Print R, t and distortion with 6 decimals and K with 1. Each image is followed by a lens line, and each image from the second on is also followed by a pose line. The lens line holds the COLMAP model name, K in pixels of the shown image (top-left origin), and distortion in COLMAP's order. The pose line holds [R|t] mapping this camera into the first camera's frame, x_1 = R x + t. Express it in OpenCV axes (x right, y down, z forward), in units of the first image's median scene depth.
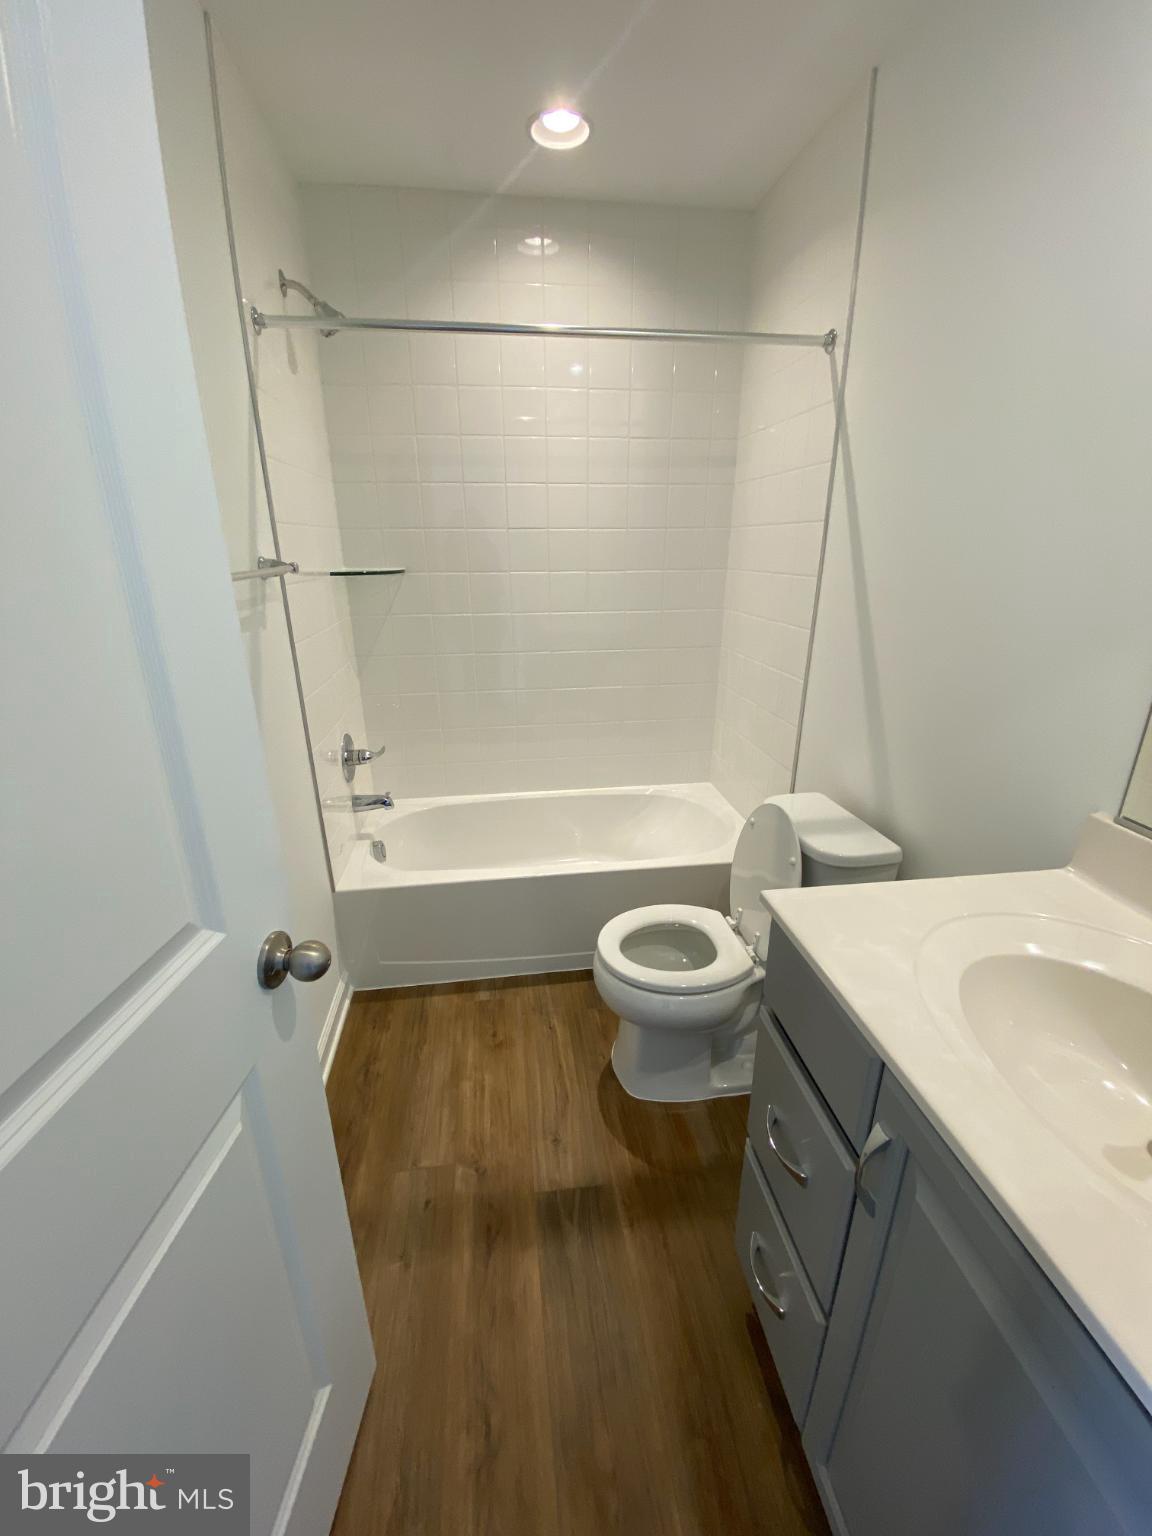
lens RADIAL K [[623.8, 0, 577.4], [0, 623.8, 764.0], [0, 0, 1]] dist [0.021189, -0.019746]
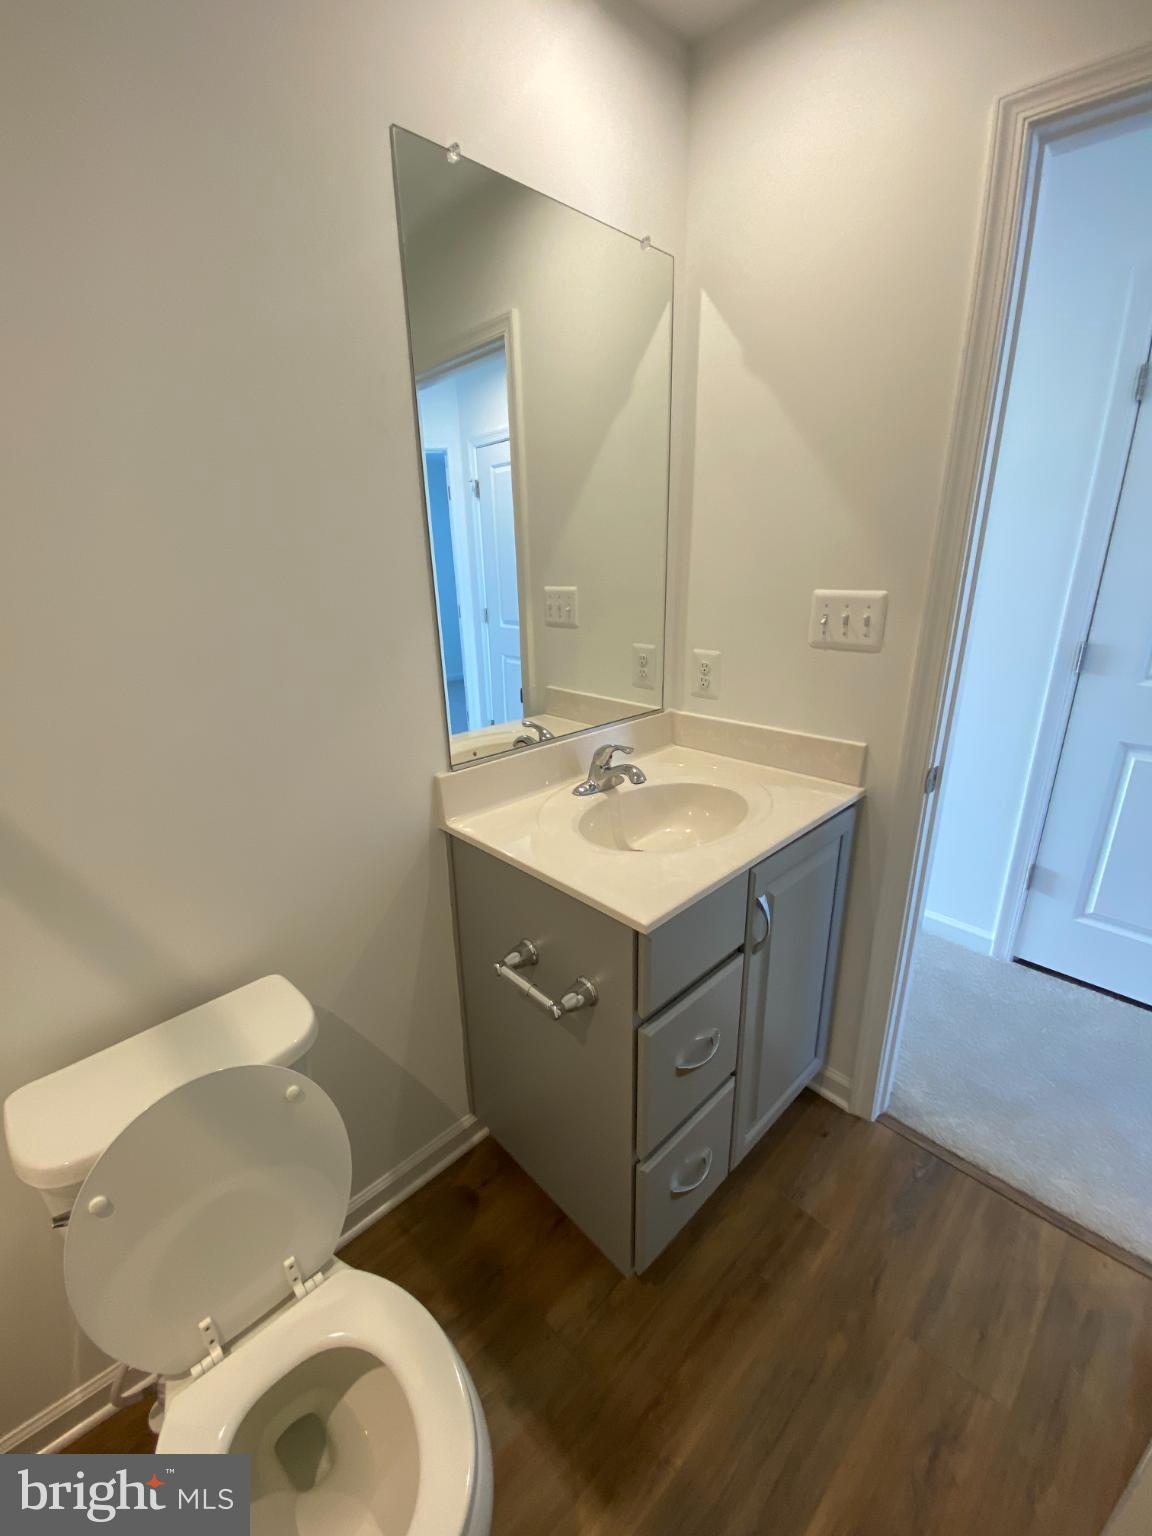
lens RADIAL K [[623.8, 0, 577.4], [0, 623.8, 764.0], [0, 0, 1]] dist [0.021189, -0.019746]
pose [[-0.594092, -0.219362, 0.773909, -0.236089], [0.297563, 0.833919, 0.464796, -0.326466], [-0.747336, 0.506418, -0.430151, 0.956088]]
